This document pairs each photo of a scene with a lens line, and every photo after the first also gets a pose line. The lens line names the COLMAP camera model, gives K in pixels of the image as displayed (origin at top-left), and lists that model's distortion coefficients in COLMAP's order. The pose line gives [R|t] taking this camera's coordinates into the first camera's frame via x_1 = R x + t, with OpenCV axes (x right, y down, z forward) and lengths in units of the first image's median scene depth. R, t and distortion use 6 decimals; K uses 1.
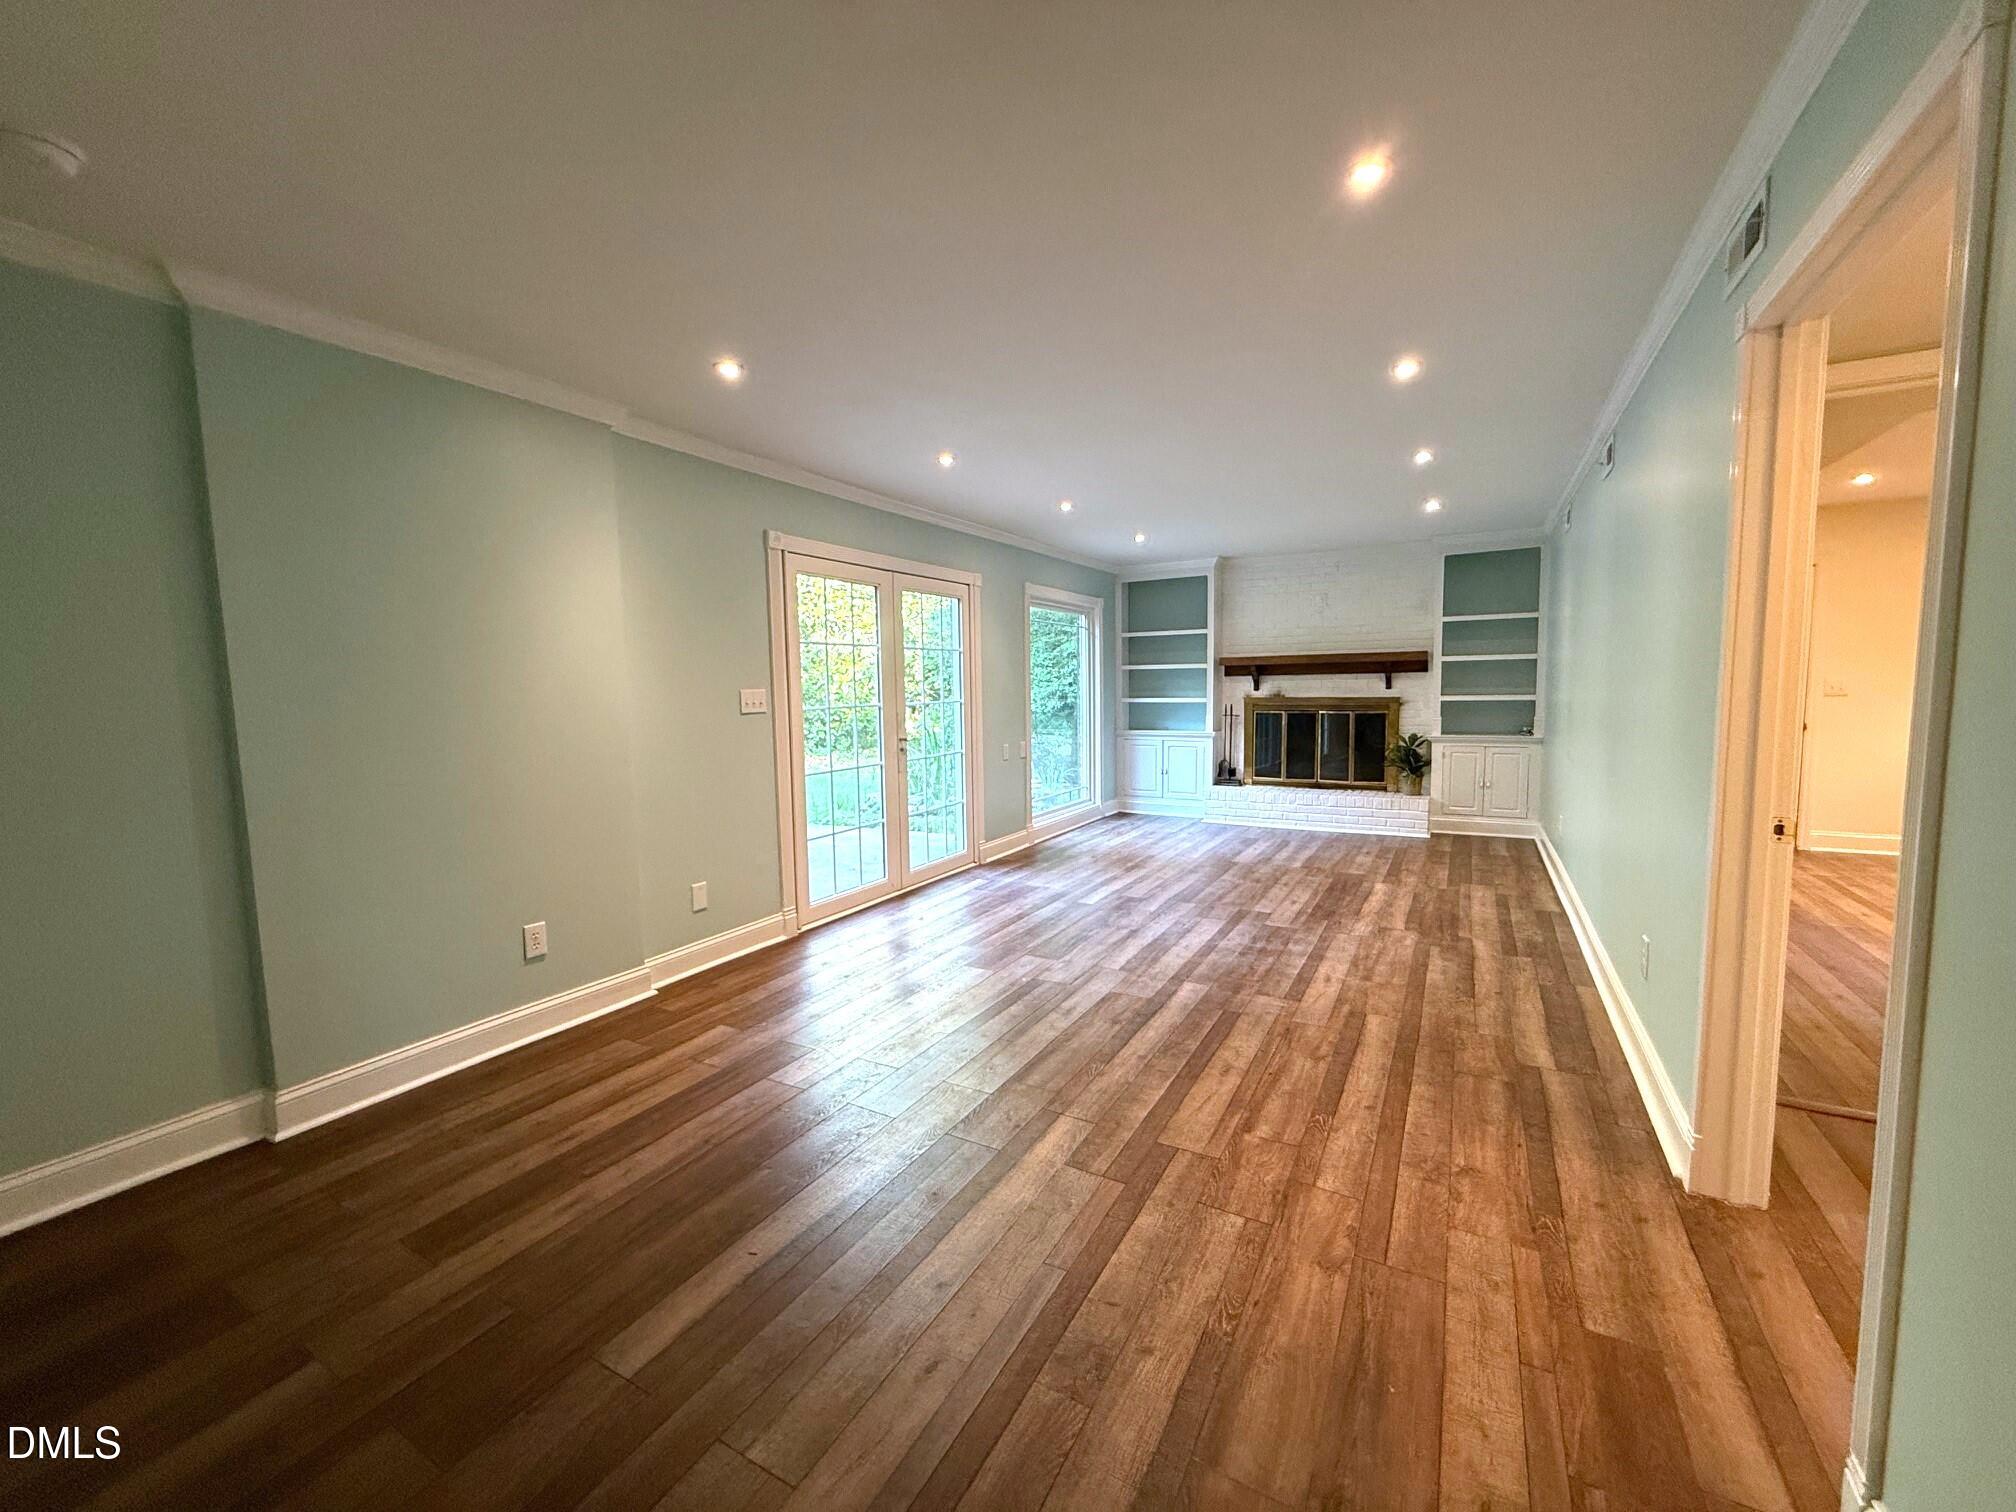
lens RADIAL K [[806.2, 0, 1005.9], [0, 806.2, 758.8], [0, 0, 1]] dist [0.001744, -0.000034]
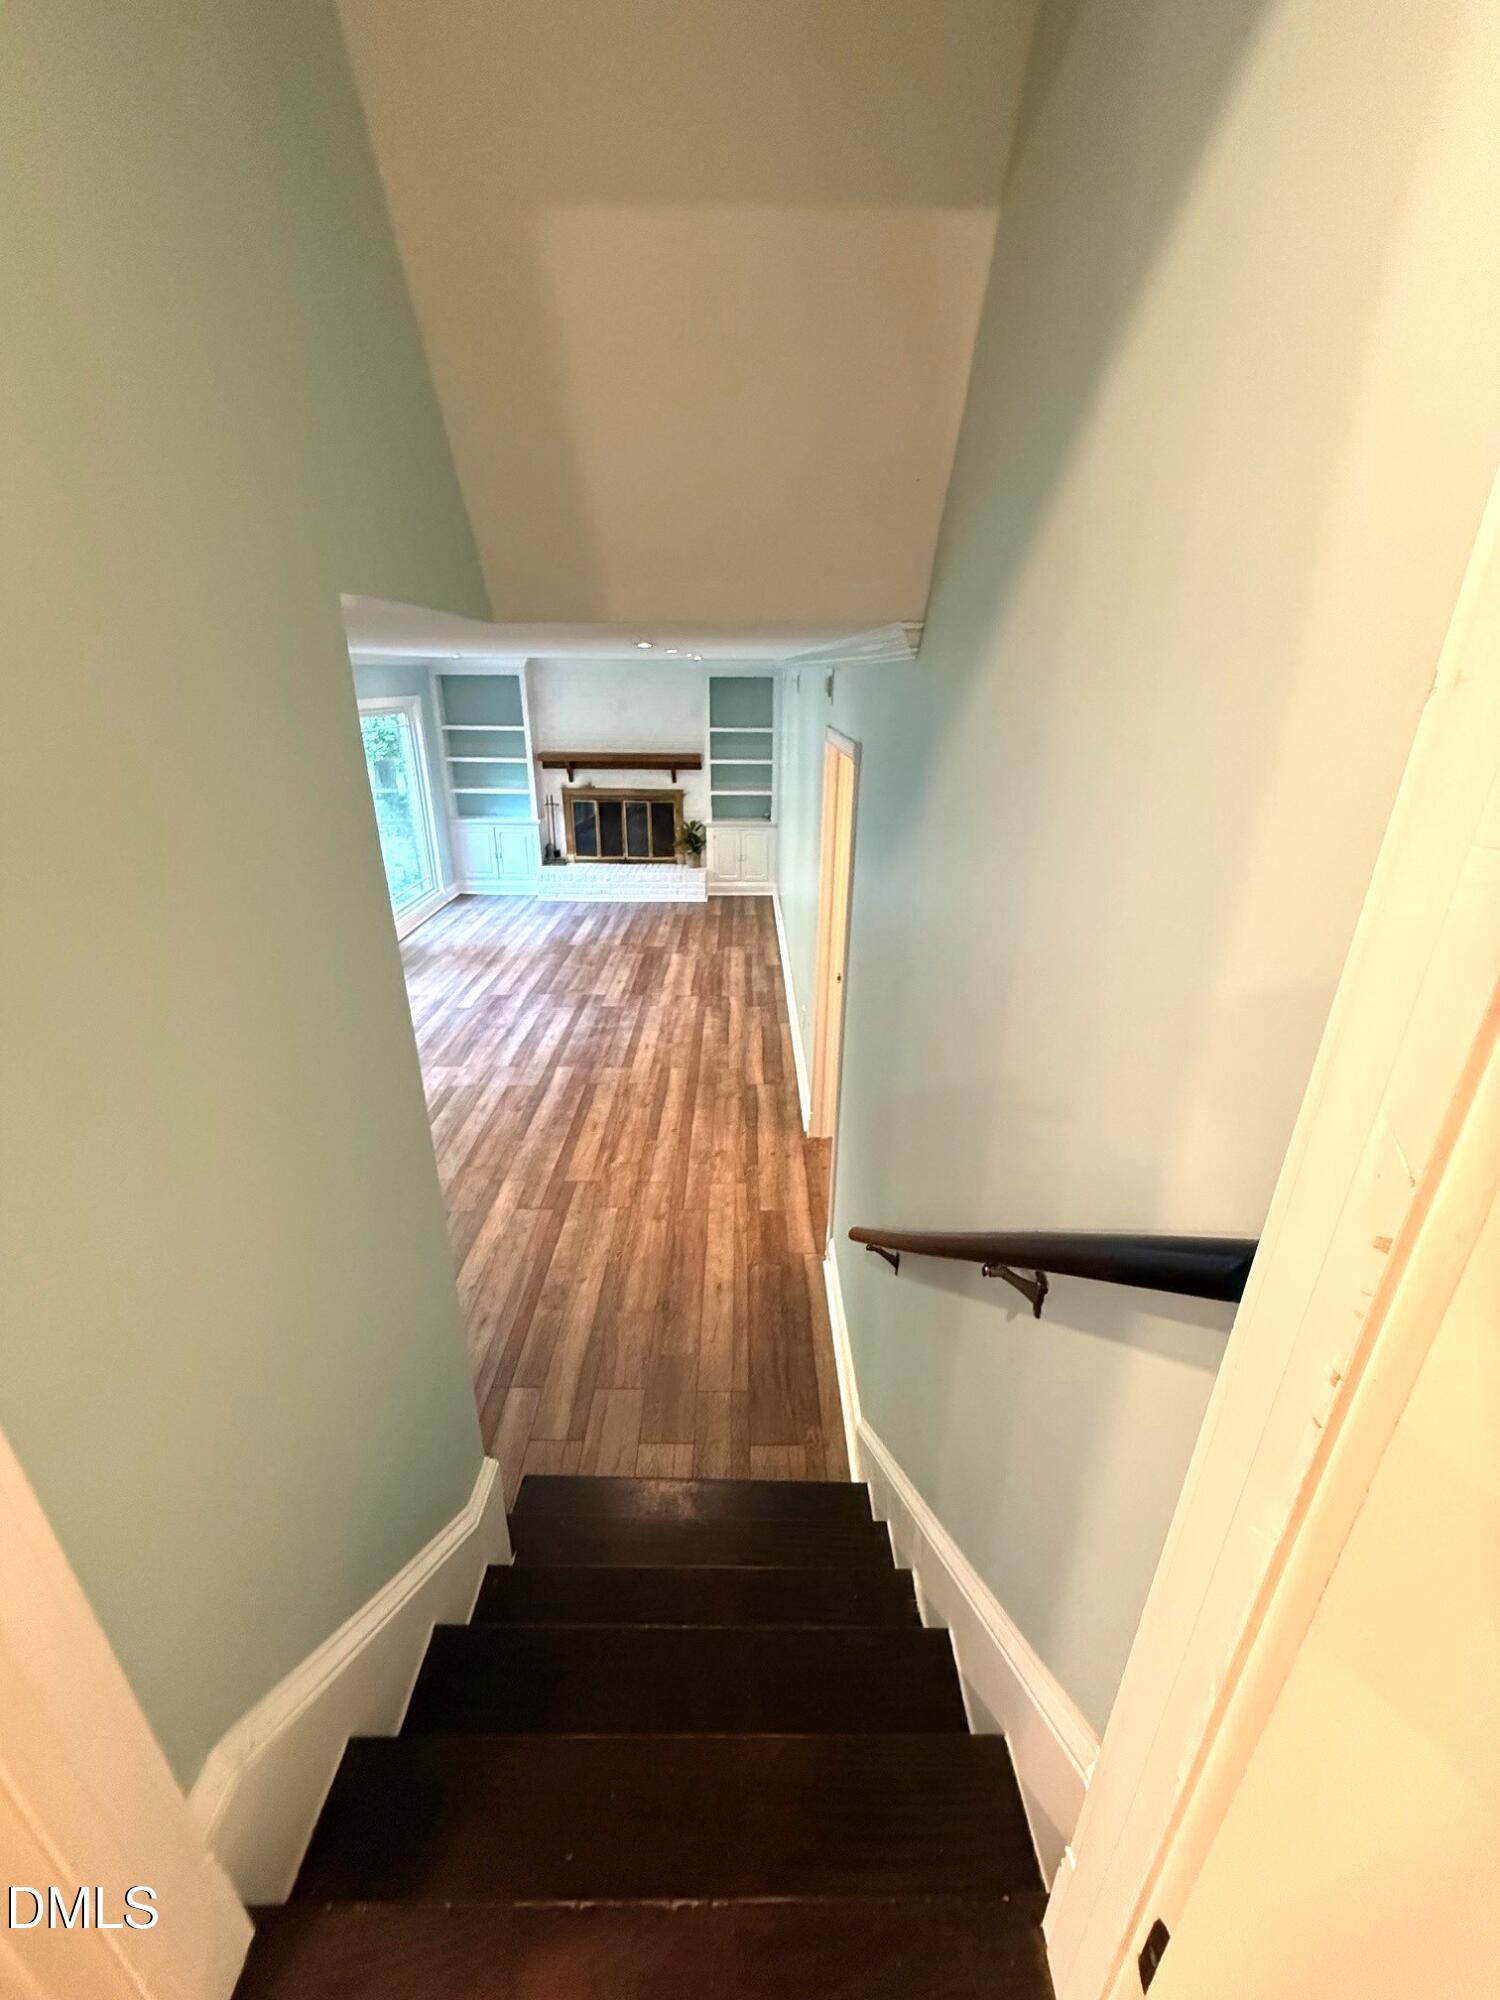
lens RADIAL K [[799.8, 0, 747.7], [0, 799.8, 998.4], [0, 0, 1]] dist [0.001744, -0.000034]
pose [[0.865263, -0.166742, 0.472776, -0.139120], [0.022407, 0.954986, 0.295803, -0.254721], [-0.500817, -0.245354, 0.830051, -0.339743]]
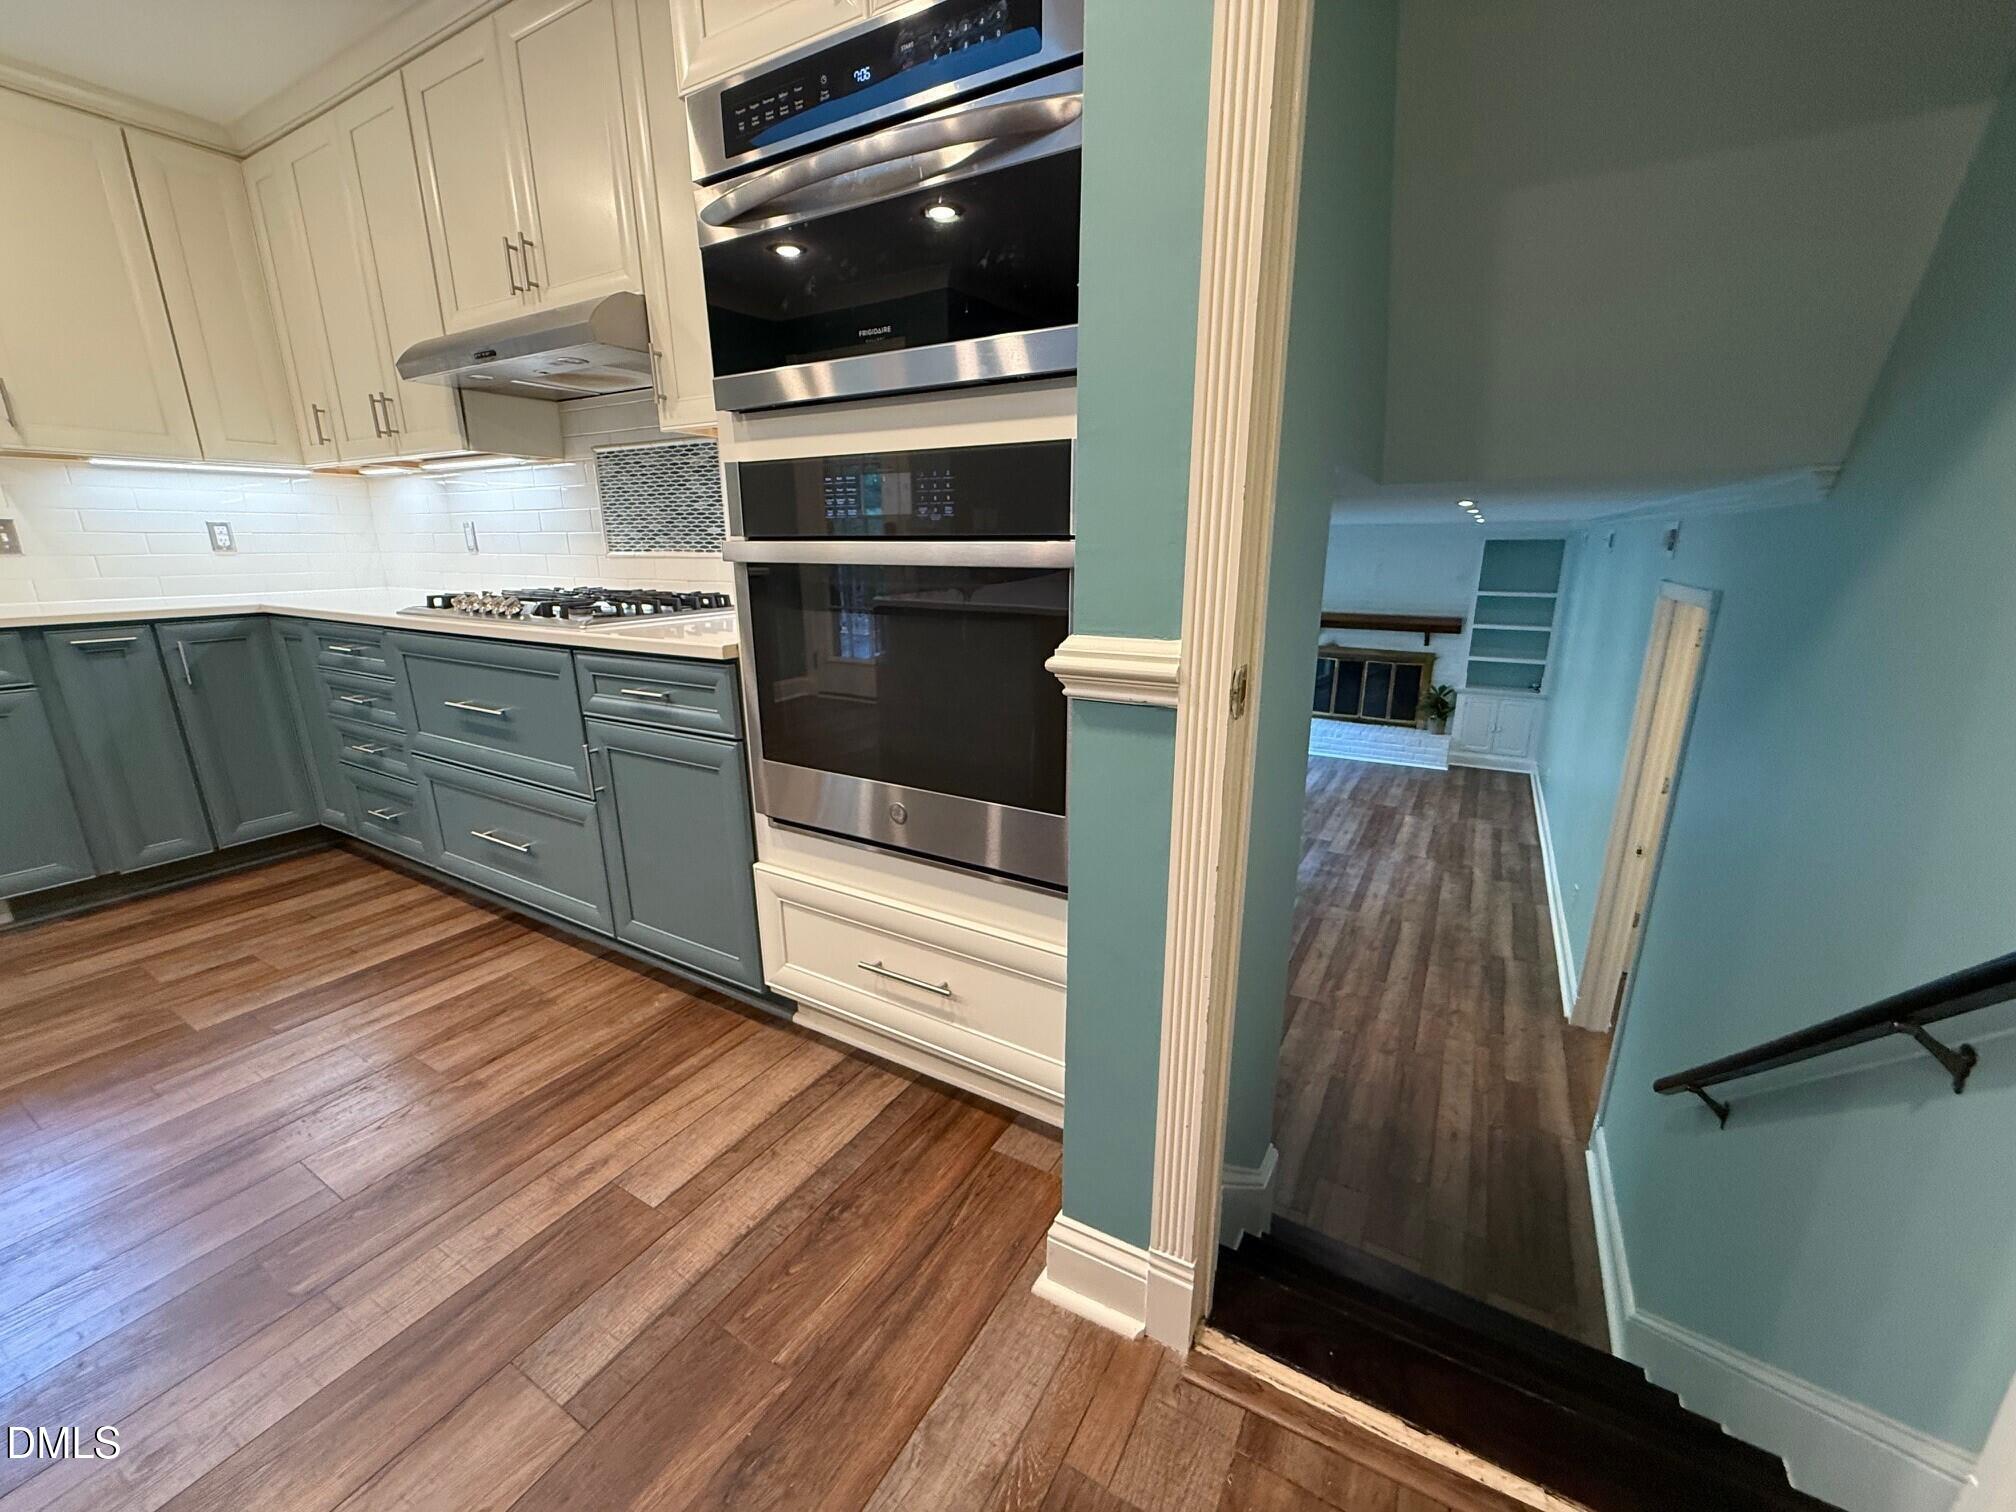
lens RADIAL K [[806.2, 0, 1005.6], [0, 806.2, 759.5], [0, 0, 1]] dist [0.001744, -0.000034]
pose [[0.999794, 0.018104, -0.009152, -0.283819], [-0.016261, 0.984956, 0.172040, -0.225647], [0.012129, -0.171855, 0.985048, -0.458537]]
